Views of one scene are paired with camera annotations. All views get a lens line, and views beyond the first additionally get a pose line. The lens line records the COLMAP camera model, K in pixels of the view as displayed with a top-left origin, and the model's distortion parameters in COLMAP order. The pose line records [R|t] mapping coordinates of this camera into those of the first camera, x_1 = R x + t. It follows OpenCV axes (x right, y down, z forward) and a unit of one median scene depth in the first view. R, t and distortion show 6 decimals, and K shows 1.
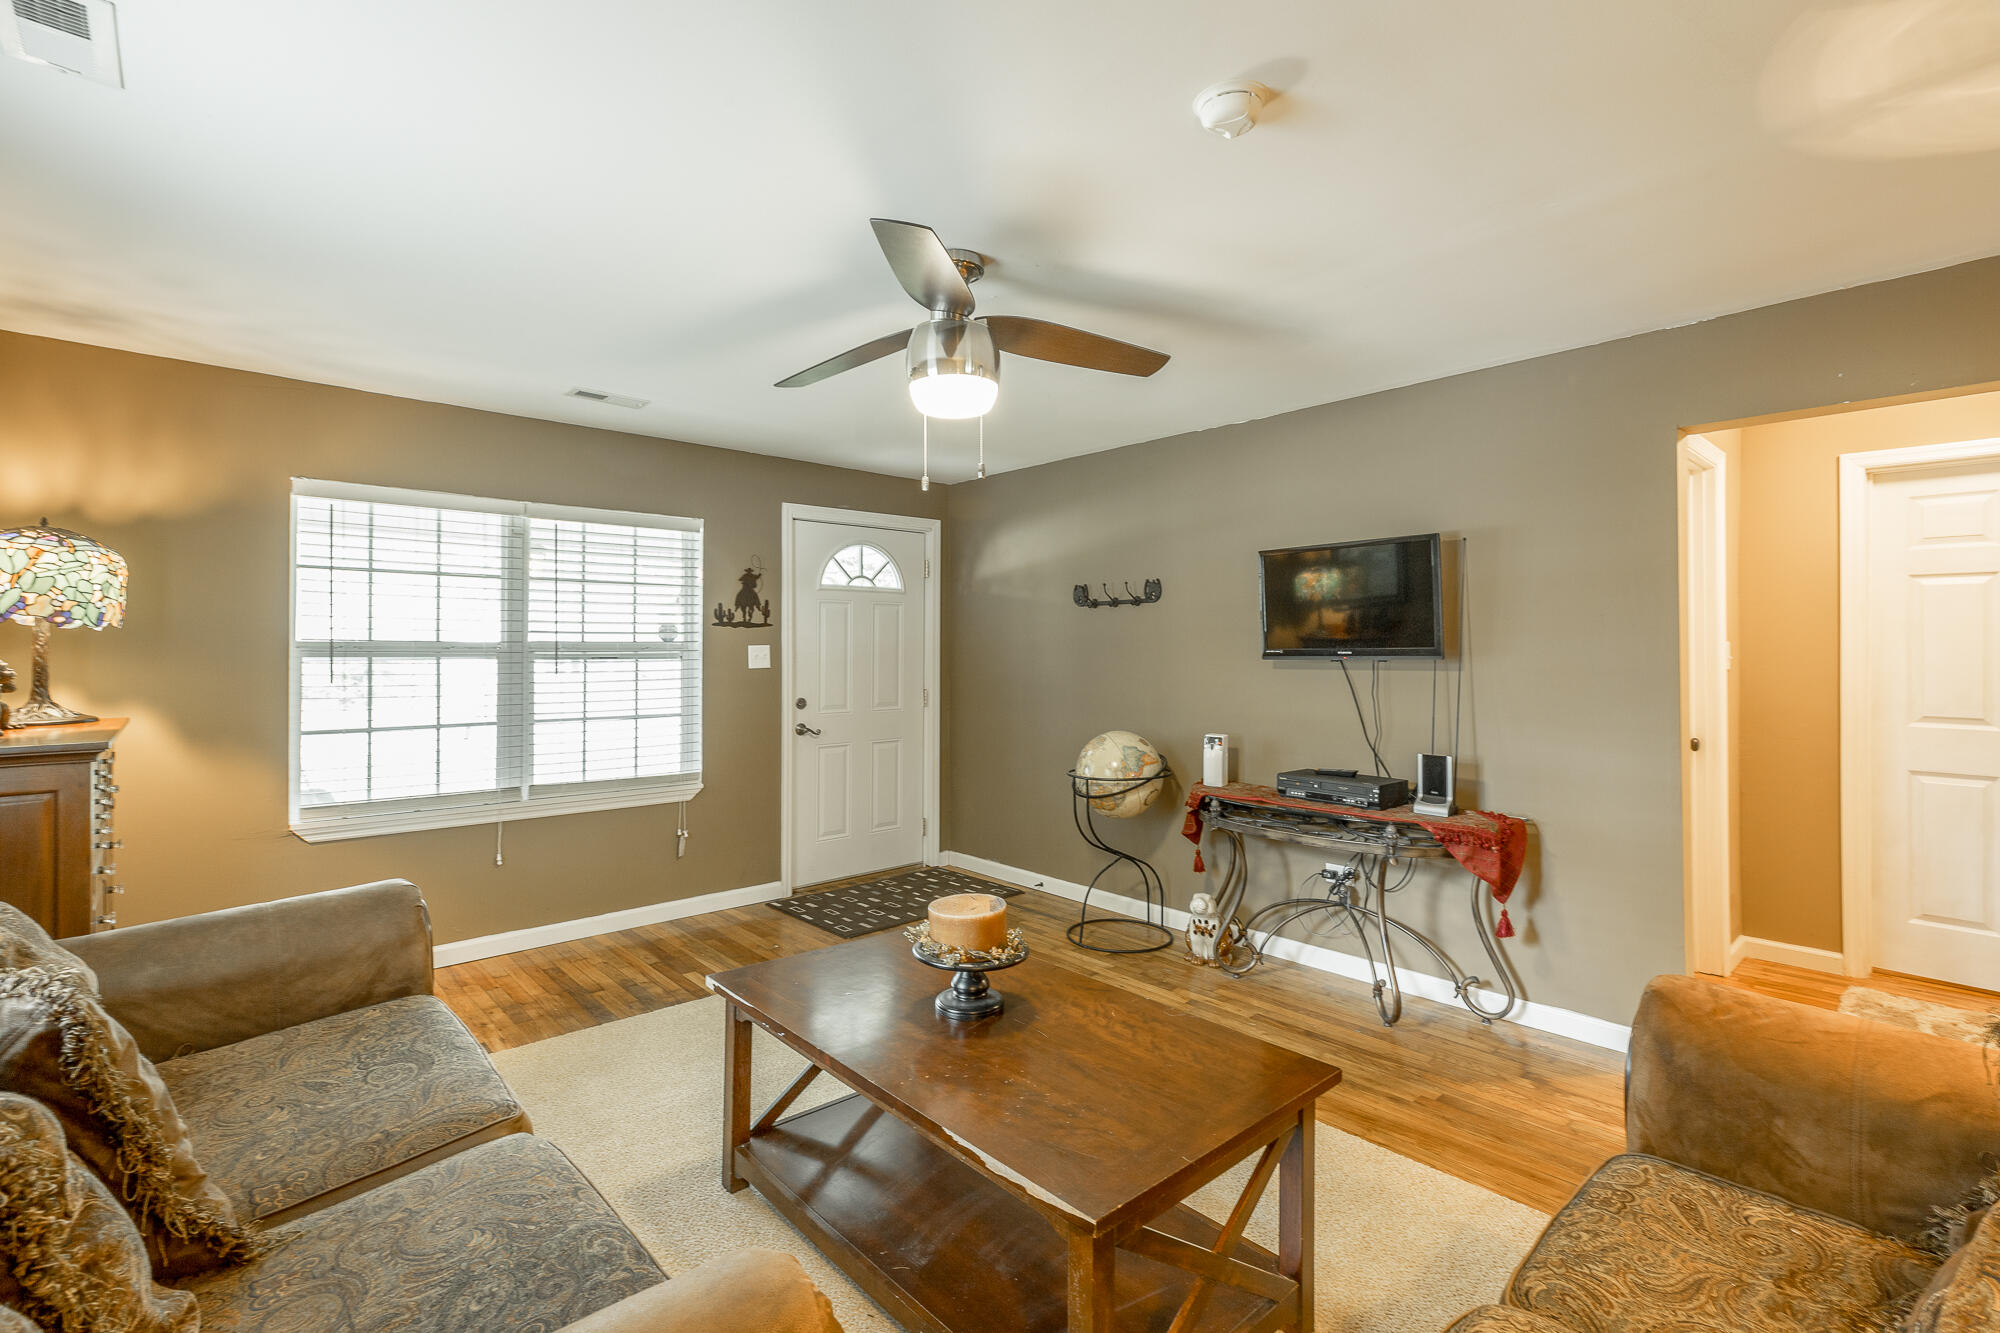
lens RADIAL K [[896.9, 0, 1001.3], [0, 896.9, 653.4], [0, 0, 1]] dist [0.002366, 0.000311]
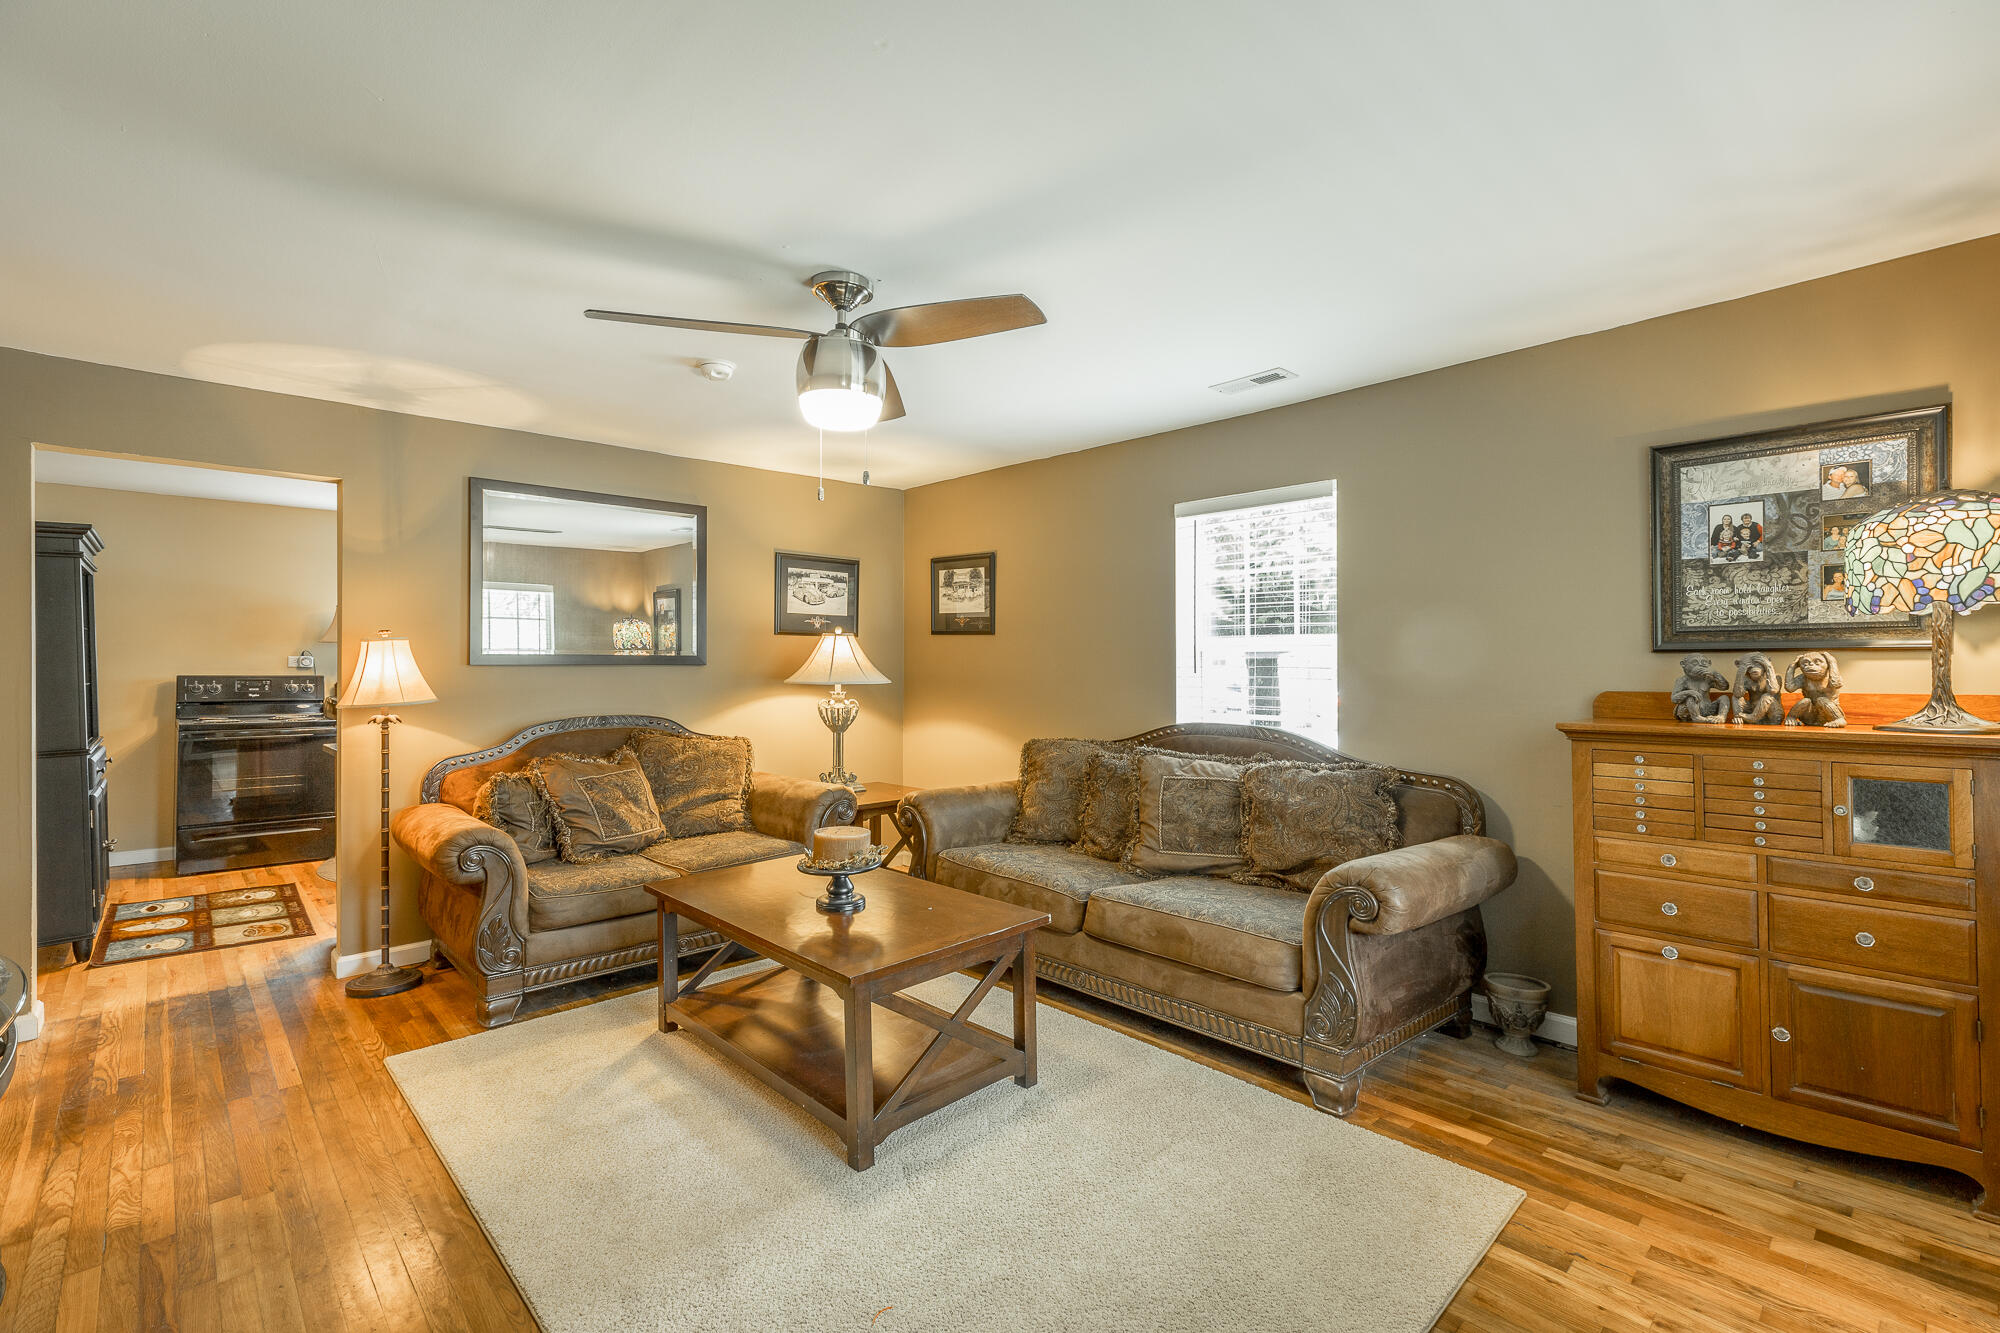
lens RADIAL K [[884.0, 0, 1000.0], [0, 884.0, 666.5], [0, 0, 1]] dist [-0.010615, -0.000088]
pose [[-0.999766, 0.001460, -0.021579, -0.120504], [0.001179, 0.999915, 0.013003, 0.005312], [0.021596, 0.012974, -0.999683, 1.153890]]
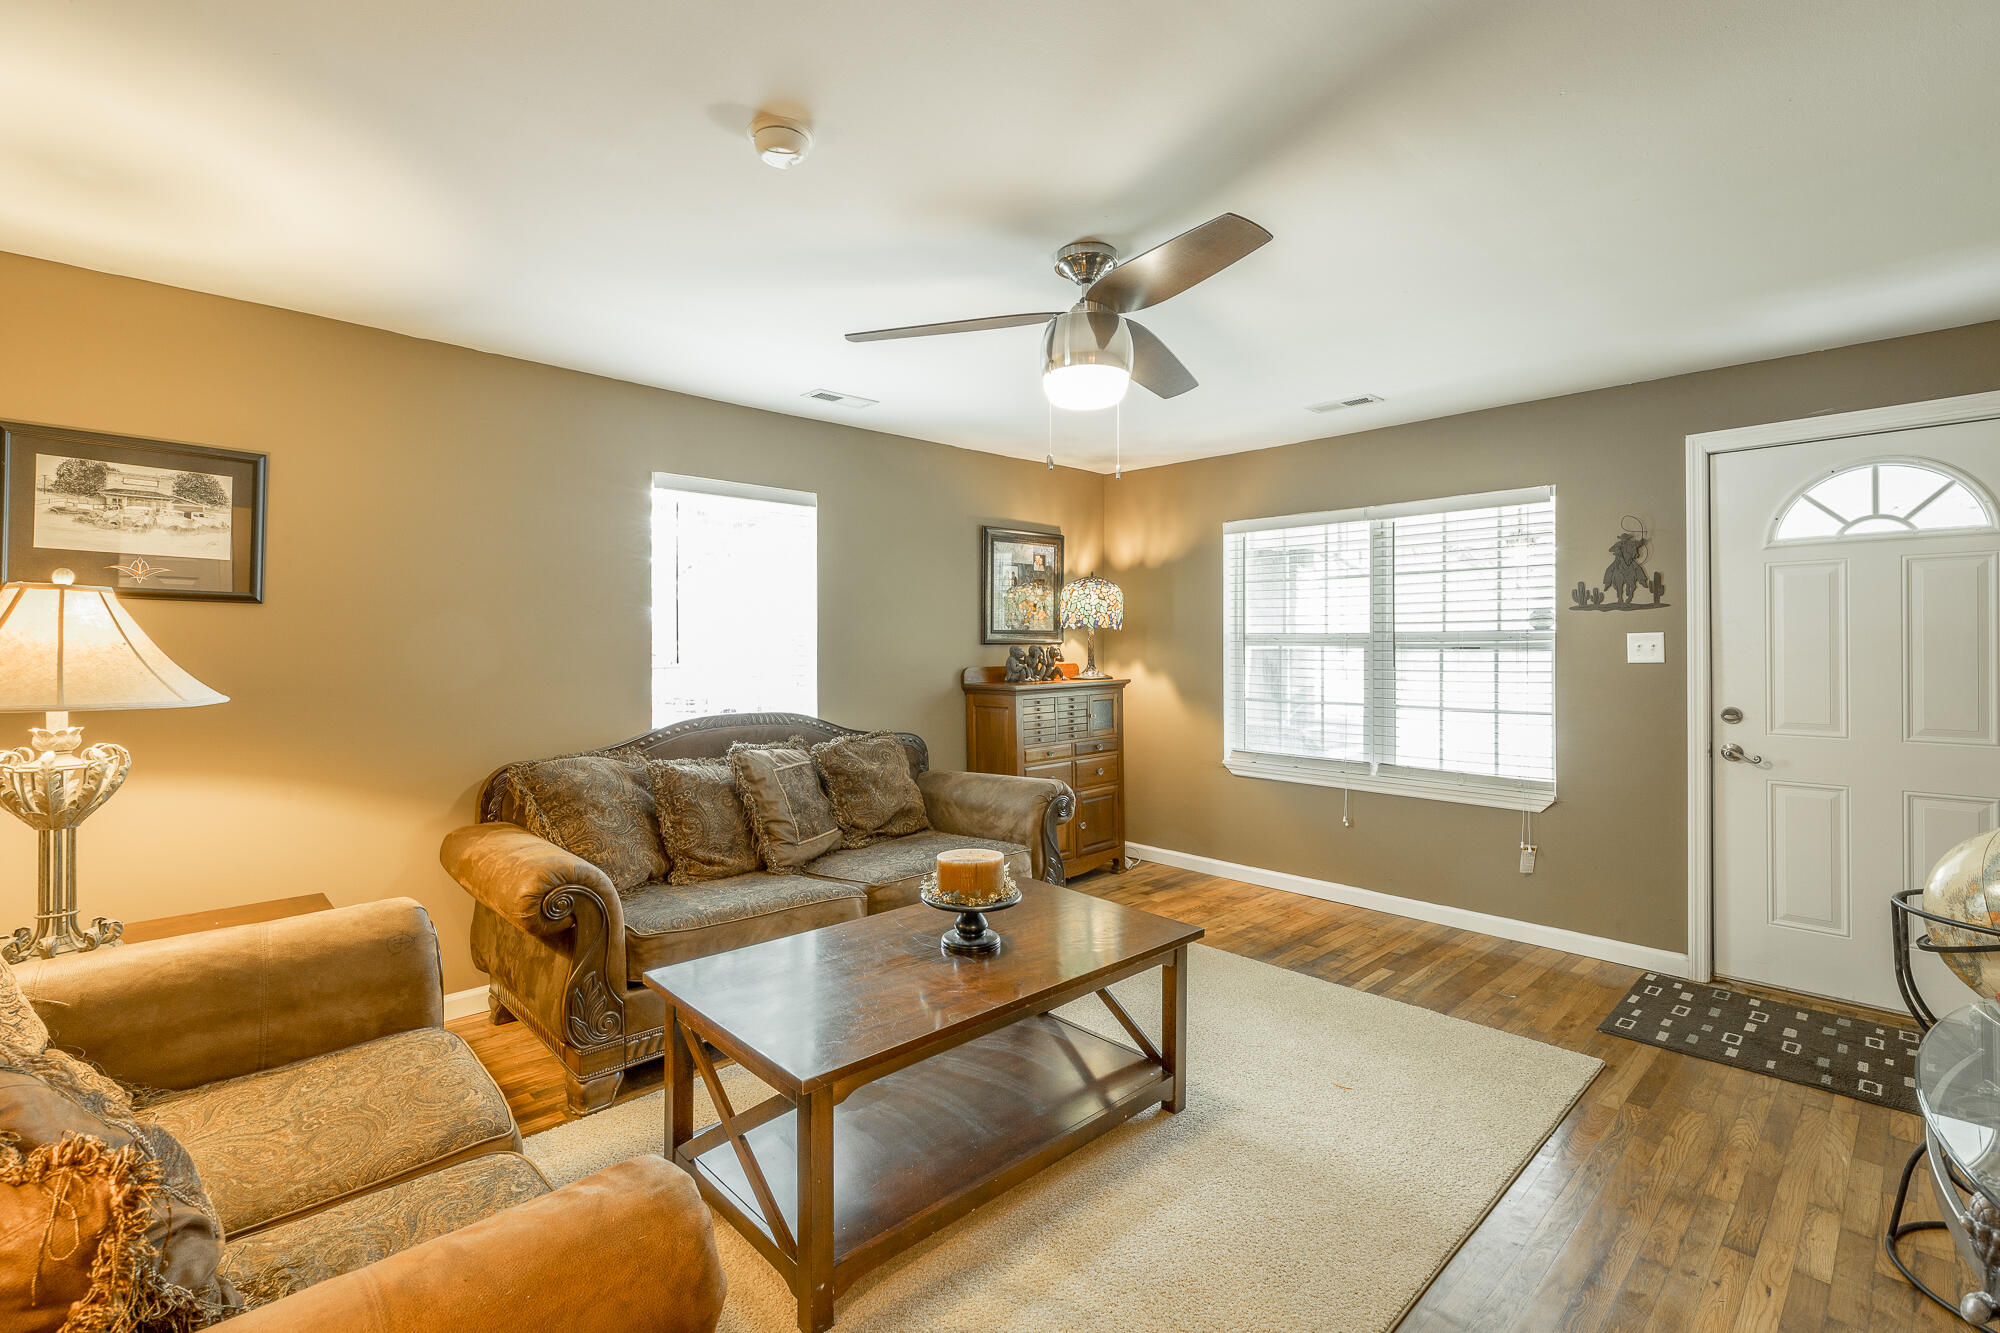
lens RADIAL K [[896.9, 0, 1001.3], [0, 896.9, 653.4], [0, 0, 1]] dist [0.002366, 0.000311]
pose [[0.029139, 0.008366, -0.999540, 0.545891], [-0.005134, 0.999953, 0.008220, 0.005985], [0.999562, 0.004892, 0.029181, 0.490879]]
